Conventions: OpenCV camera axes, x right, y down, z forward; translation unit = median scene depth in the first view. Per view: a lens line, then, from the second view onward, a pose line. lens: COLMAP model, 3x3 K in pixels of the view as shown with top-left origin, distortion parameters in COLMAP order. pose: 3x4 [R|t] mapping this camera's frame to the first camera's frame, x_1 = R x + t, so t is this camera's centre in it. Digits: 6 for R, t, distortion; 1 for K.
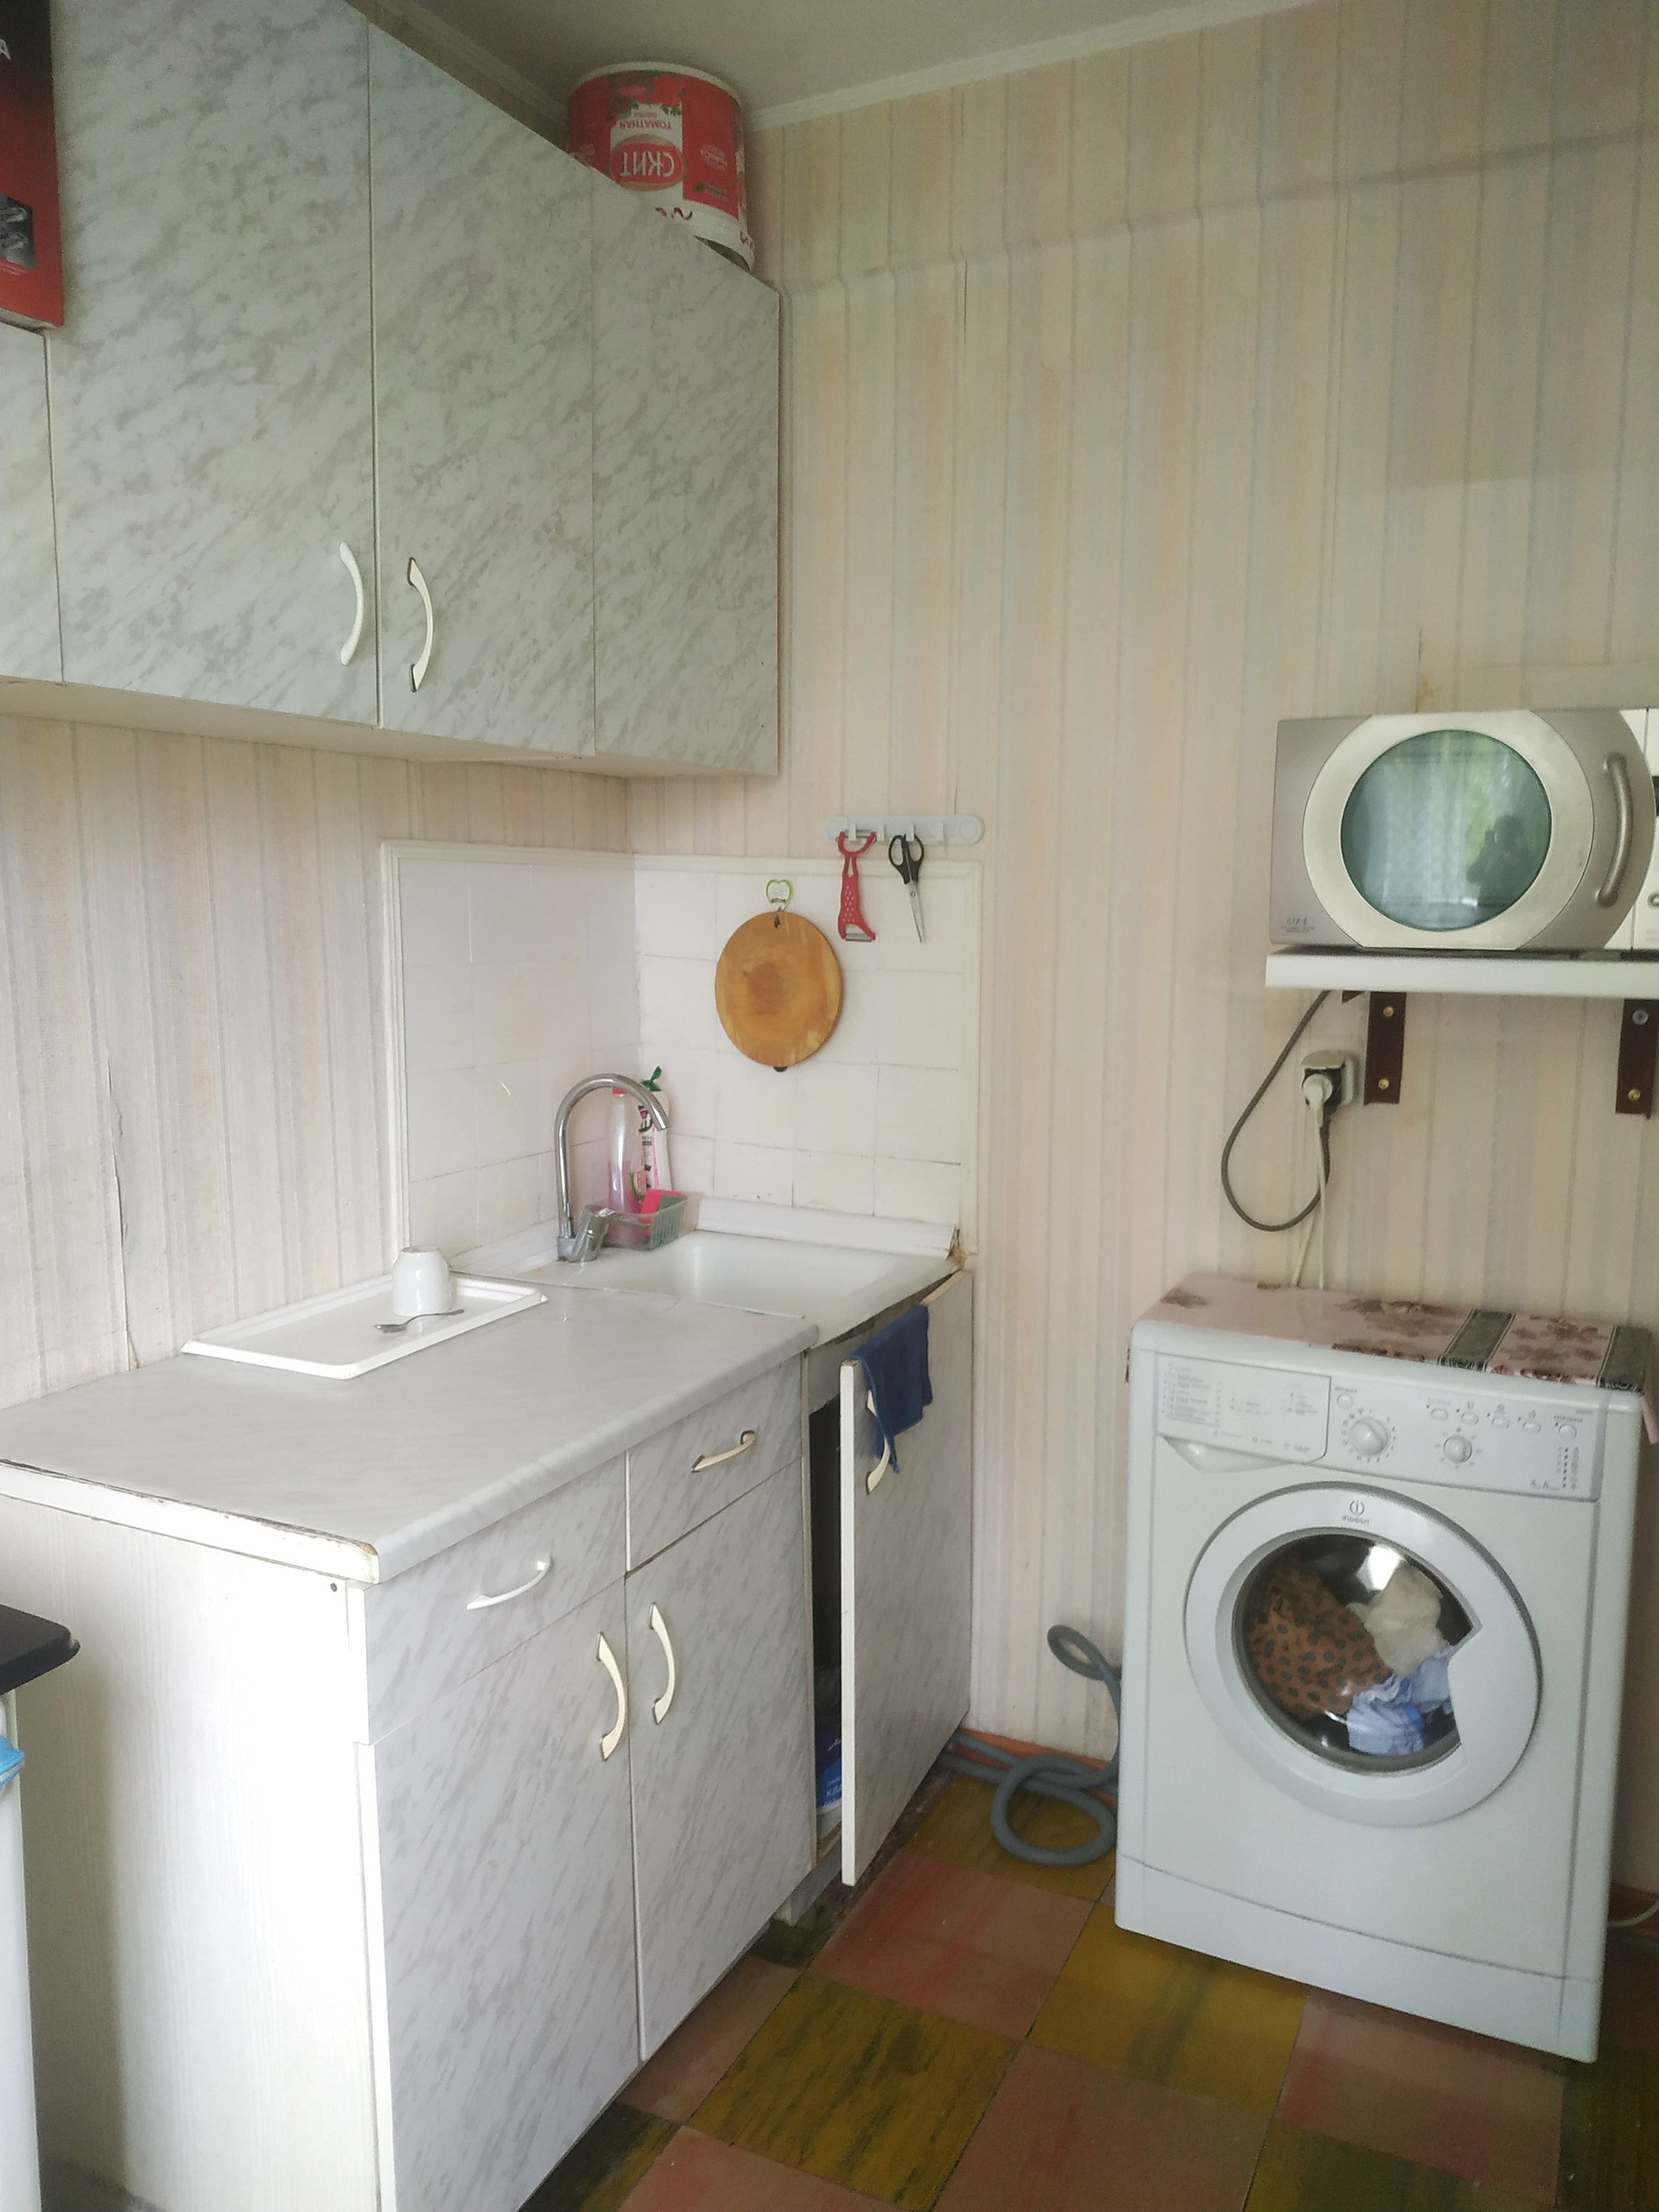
lens RADIAL K [[1599.9, 0, 829.5], [0, 1599.9, 1106.0], [0, 0, 1]] dist [-0.007372, -0.007361]
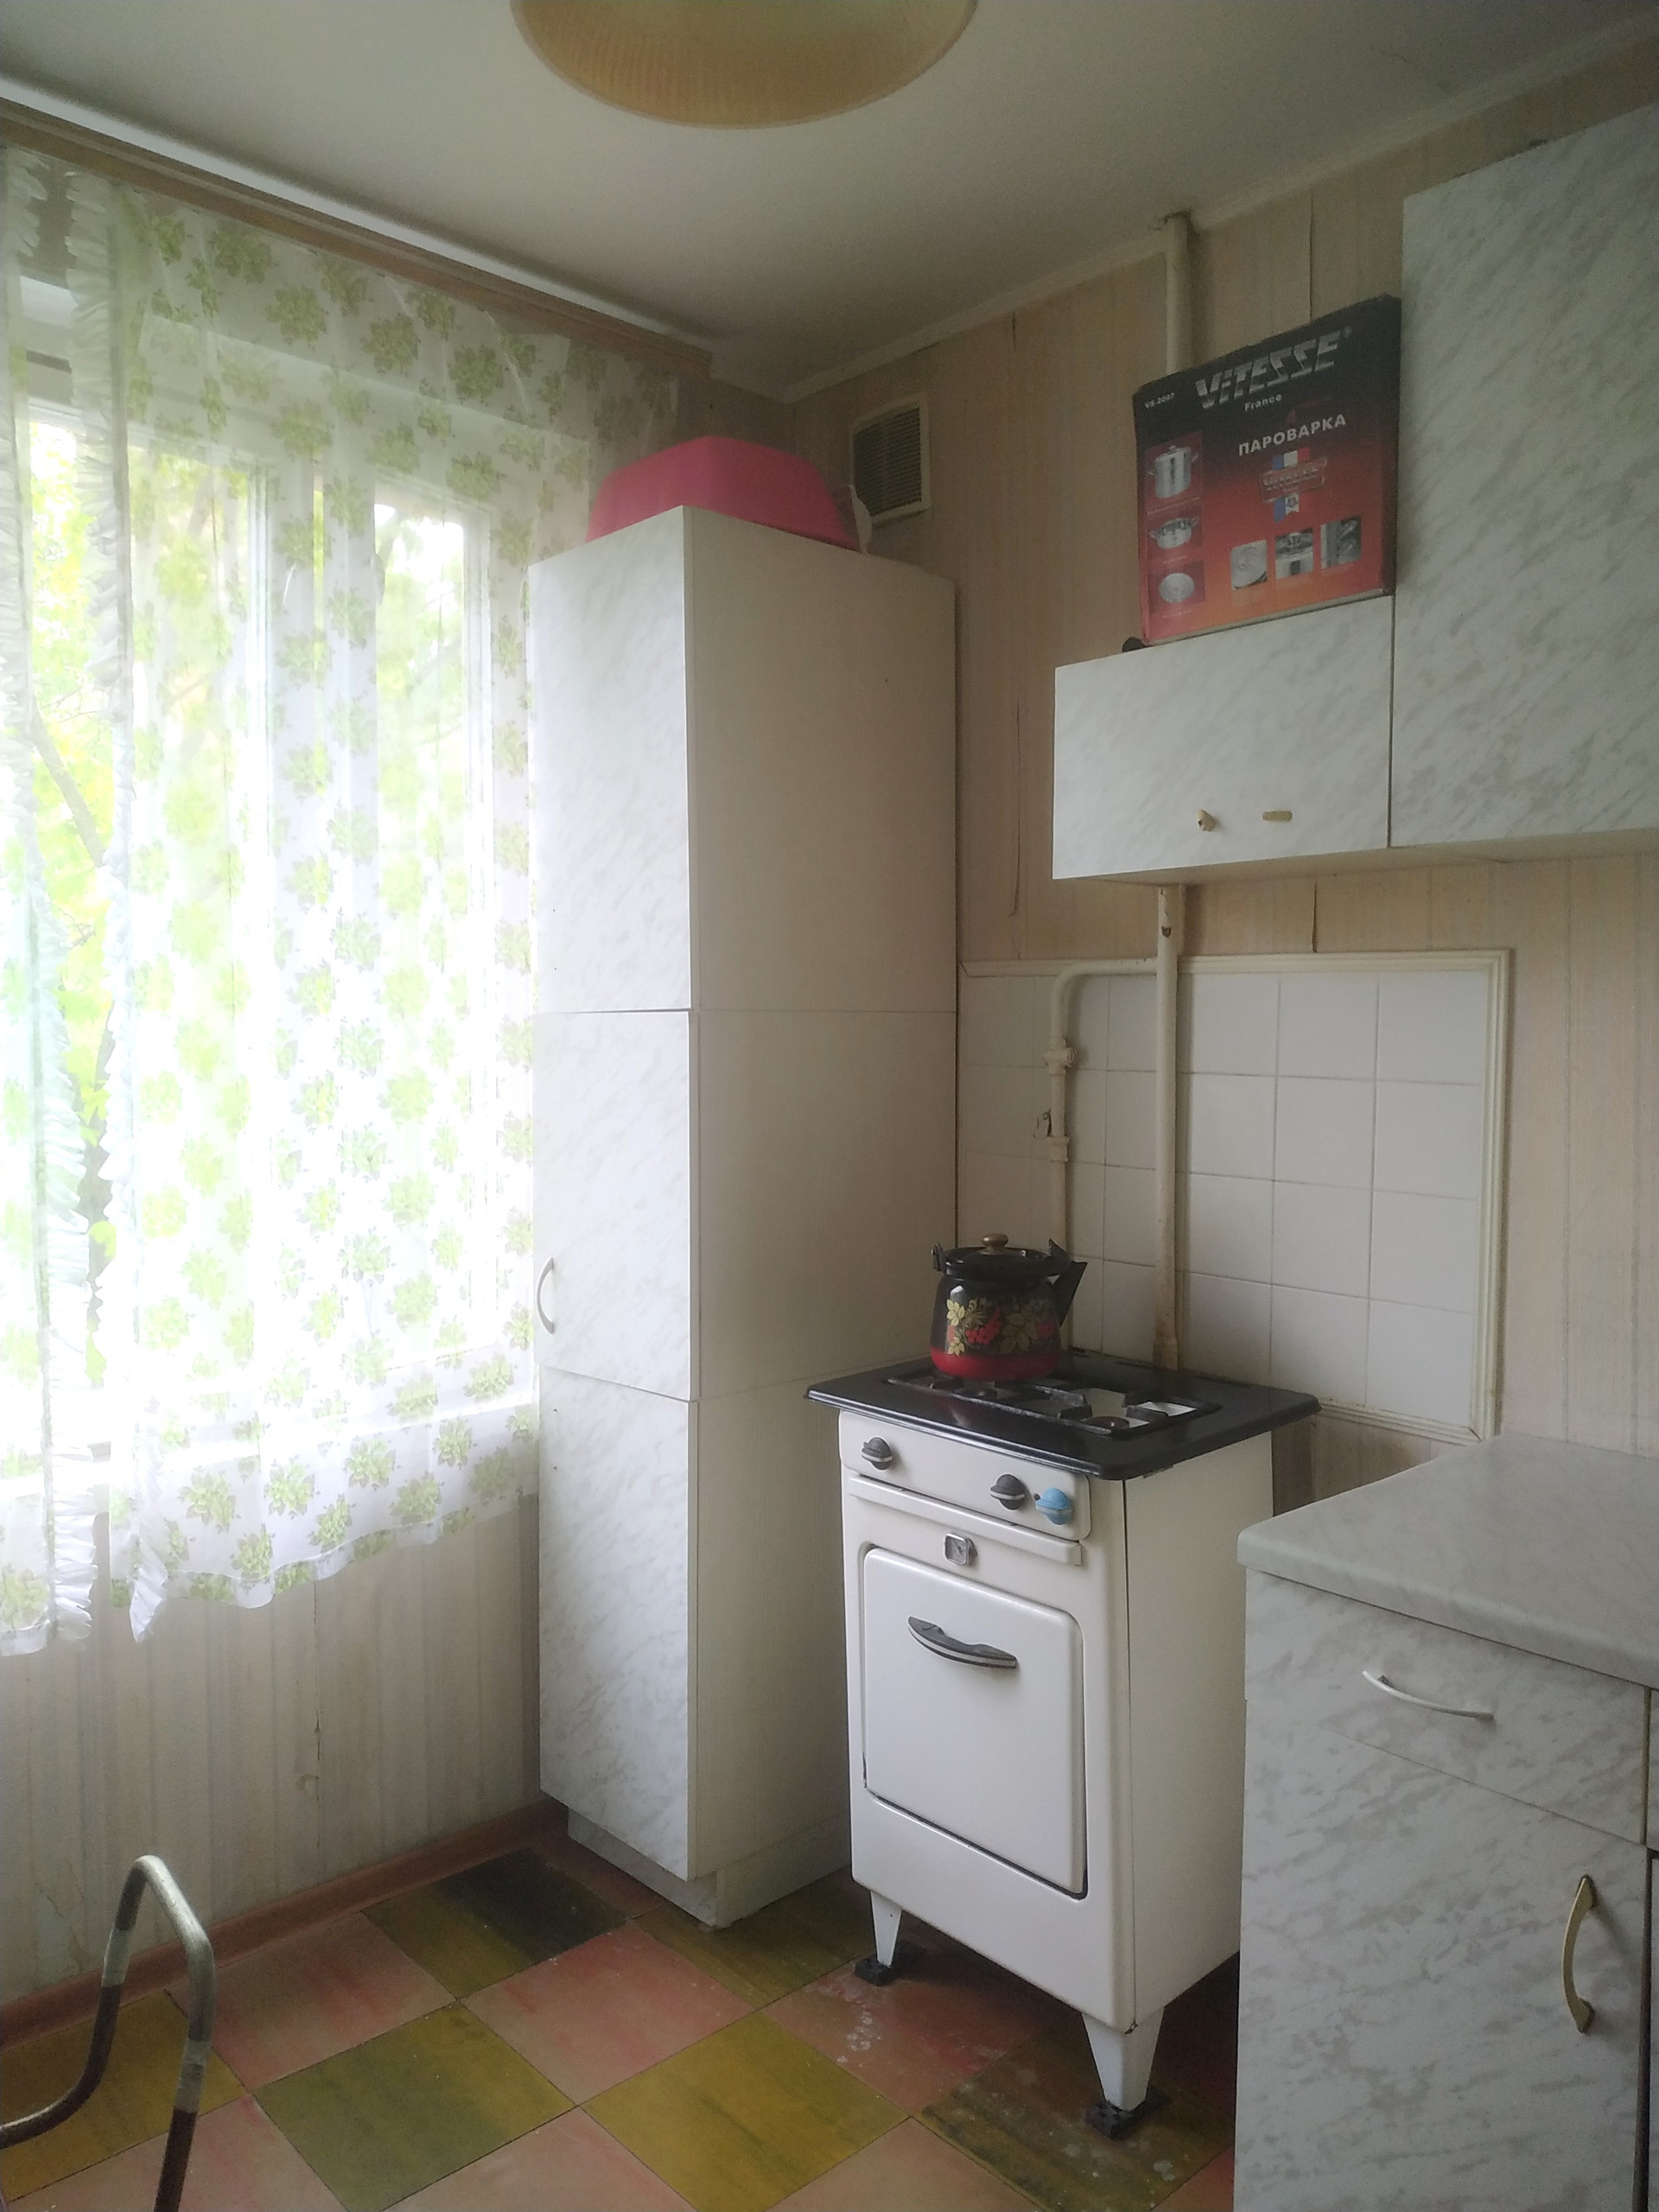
lens RADIAL K [[1614.4, 0, 830.9], [0, 1614.4, 1121.5], [0, 0, 1]] dist [-0.014684, -0.000606]
pose [[-0.354237, 0.062788, -0.933045, 0.210623], [-0.122831, 0.985975, 0.112984, -0.030164], [0.927054, 0.154630, -0.341557, 0.236234]]
